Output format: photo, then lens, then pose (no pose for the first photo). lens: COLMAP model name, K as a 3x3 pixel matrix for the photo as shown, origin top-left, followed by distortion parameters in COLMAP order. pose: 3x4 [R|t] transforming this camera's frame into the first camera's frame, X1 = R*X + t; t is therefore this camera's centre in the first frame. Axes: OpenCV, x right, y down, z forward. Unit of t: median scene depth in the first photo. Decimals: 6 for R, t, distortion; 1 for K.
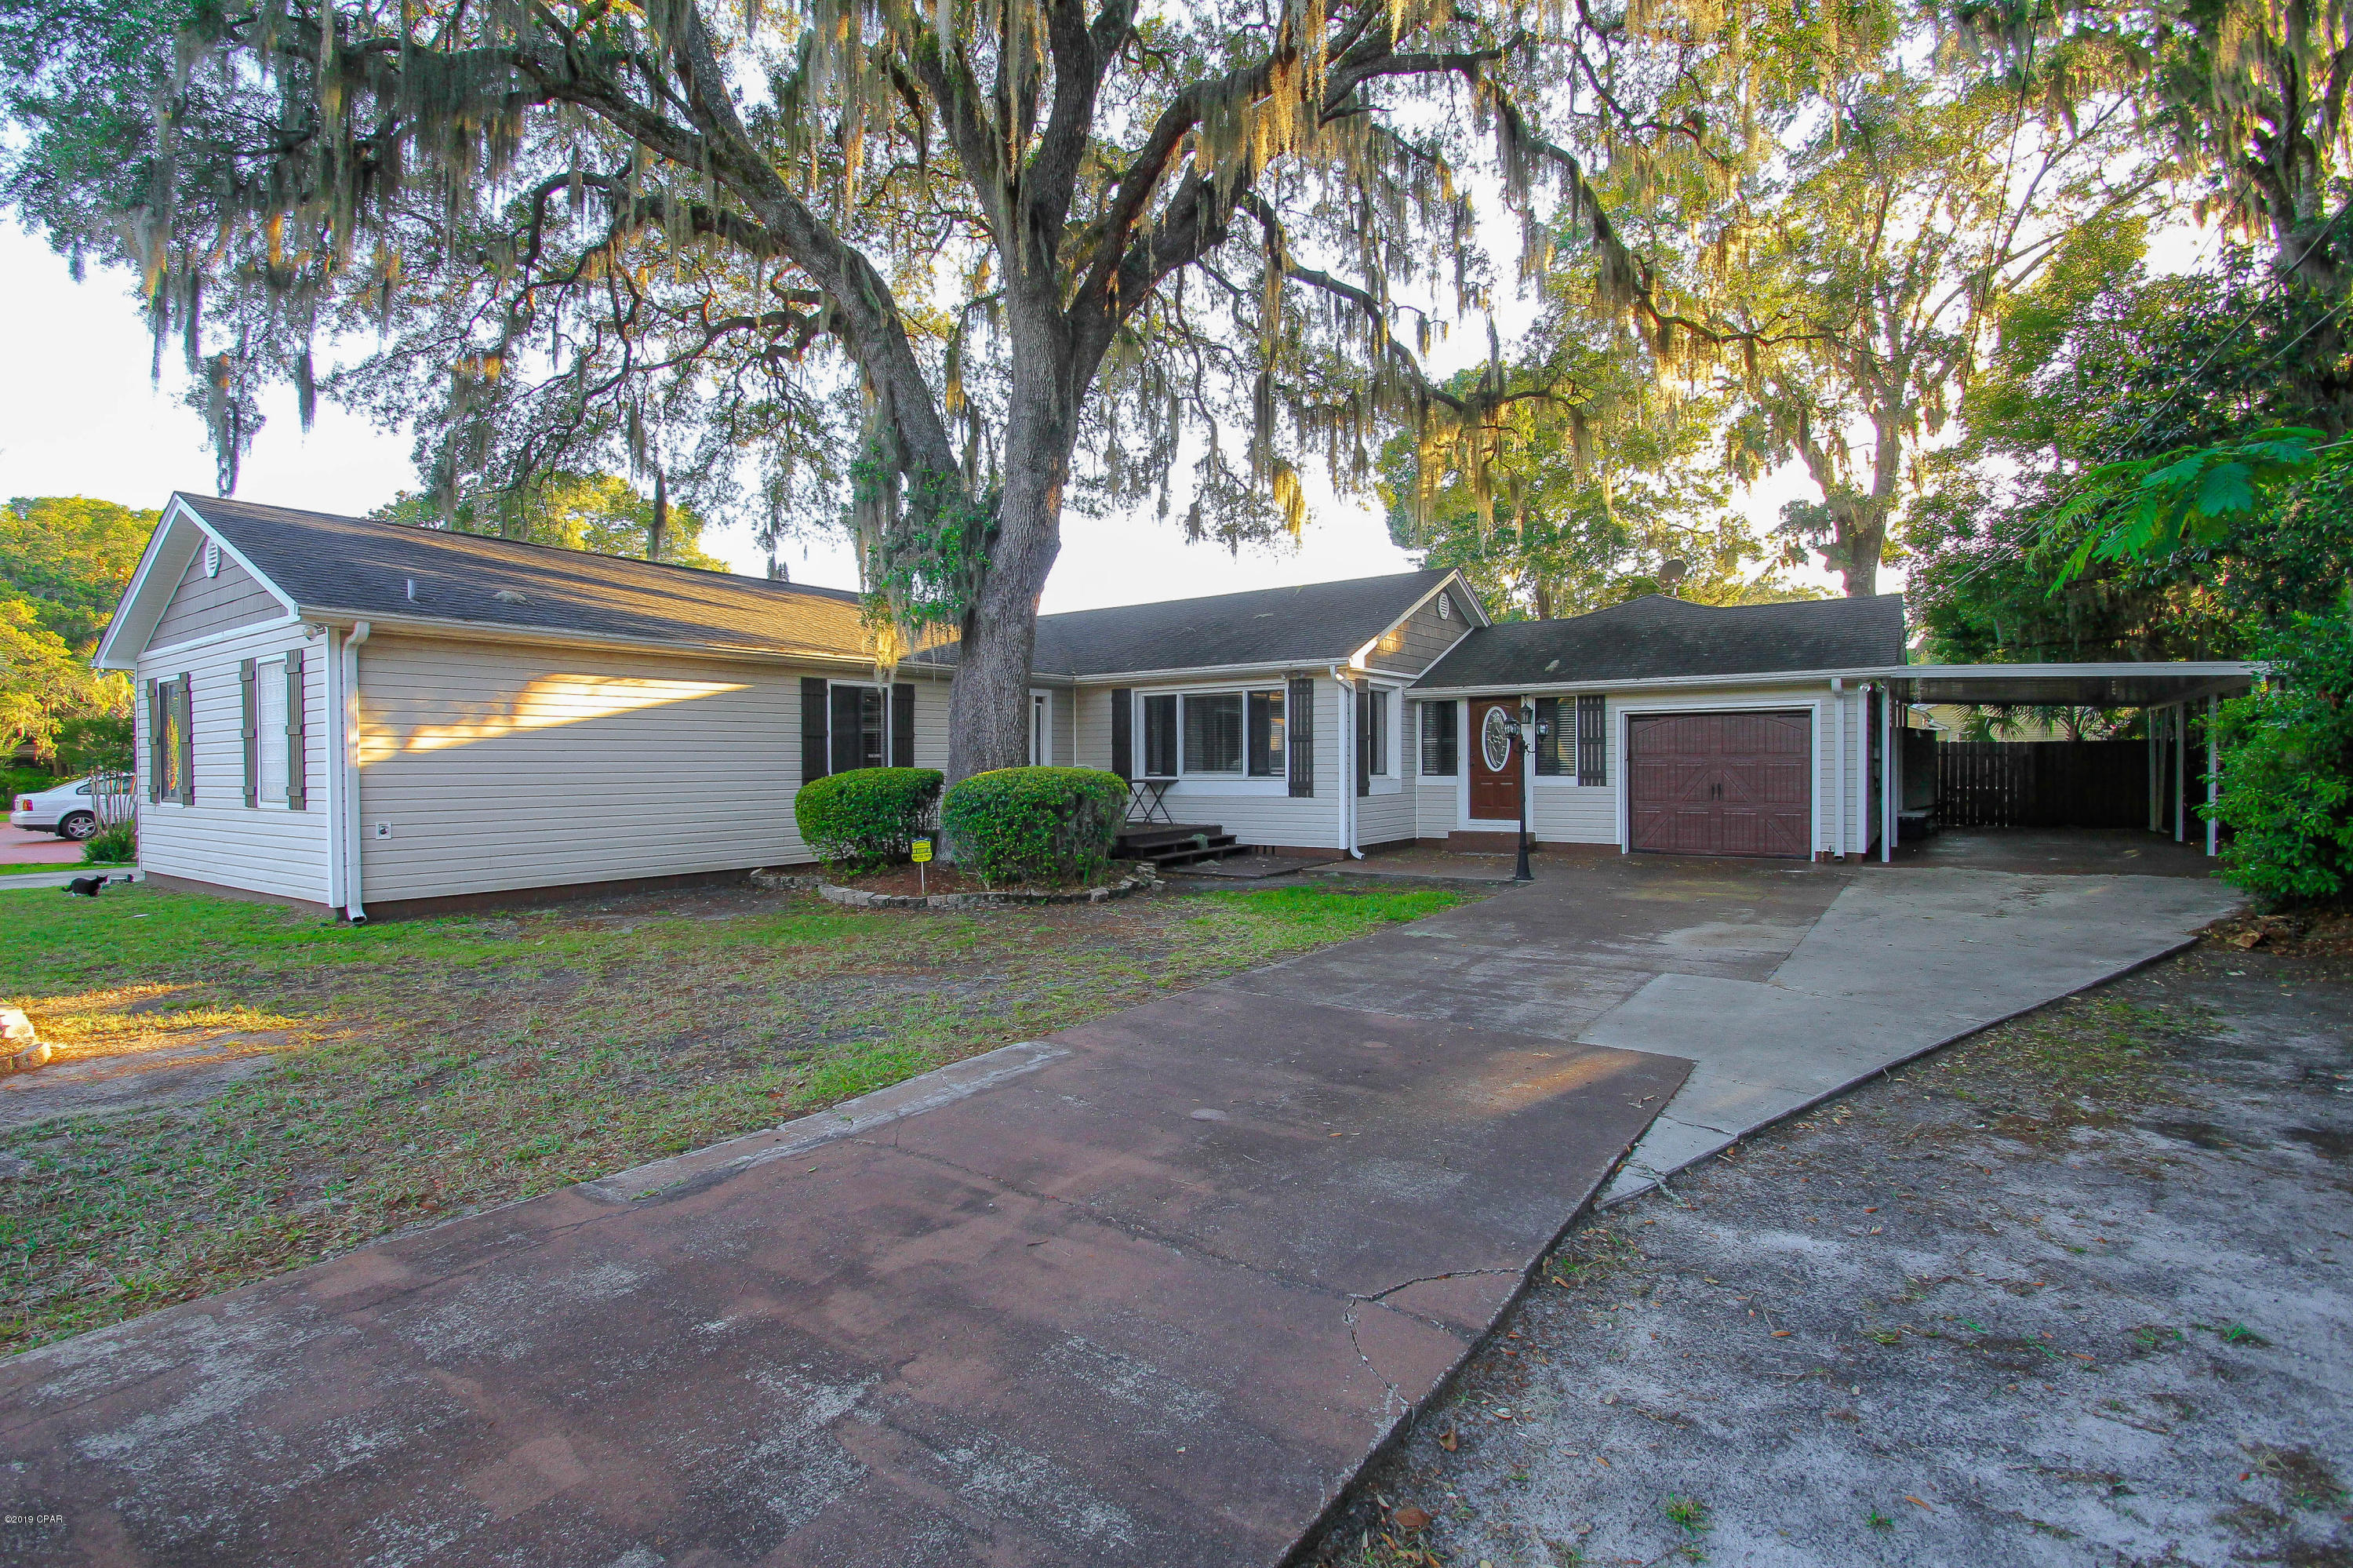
lens RADIAL K [[1098.9, 0, 1174.5], [0, 1098.9, 779.4], [0, 0, 1]] dist [-0.000607, -0.000102]
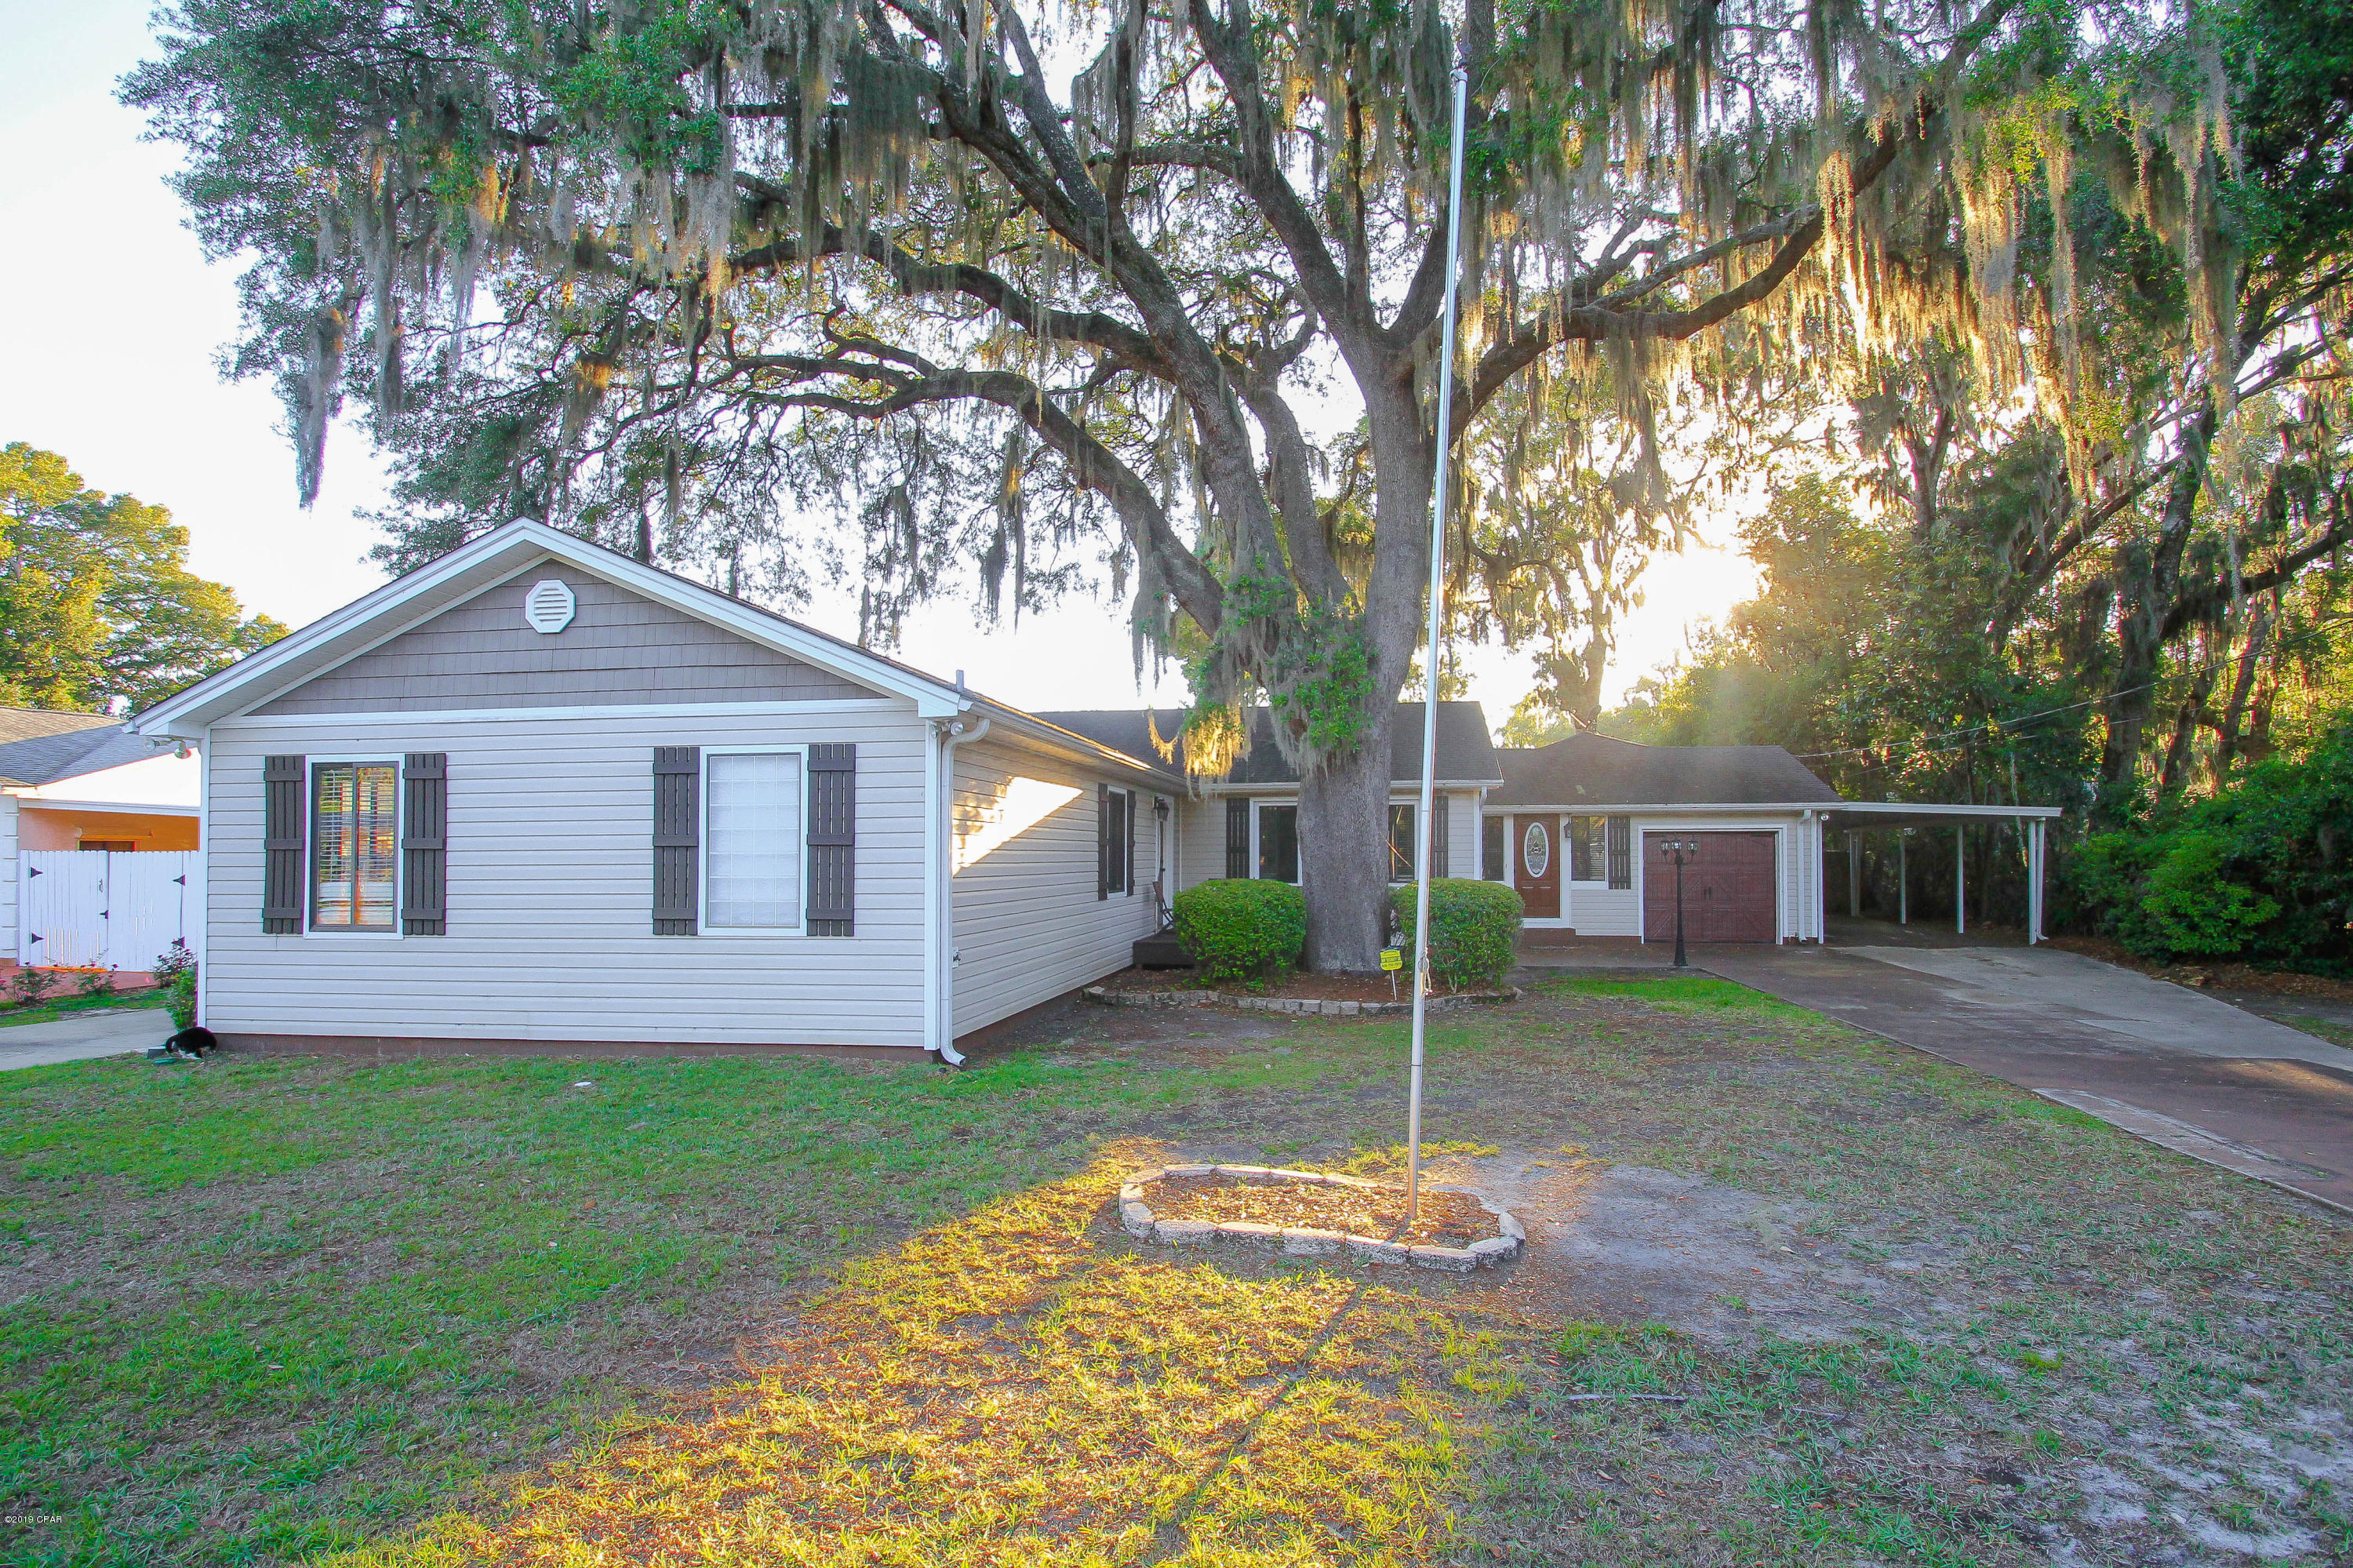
lens RADIAL K [[1098.9, 0, 1209.4], [0, 1098.9, 849.5], [0, 0, 1]] dist [-0.000607, -0.000102]
pose [[0.898934, 0.007707, 0.438017, -0.634456], [0.002016, 0.999762, -0.021729, -0.013592], [-0.438080, 0.020416, 0.898704, 0.090741]]
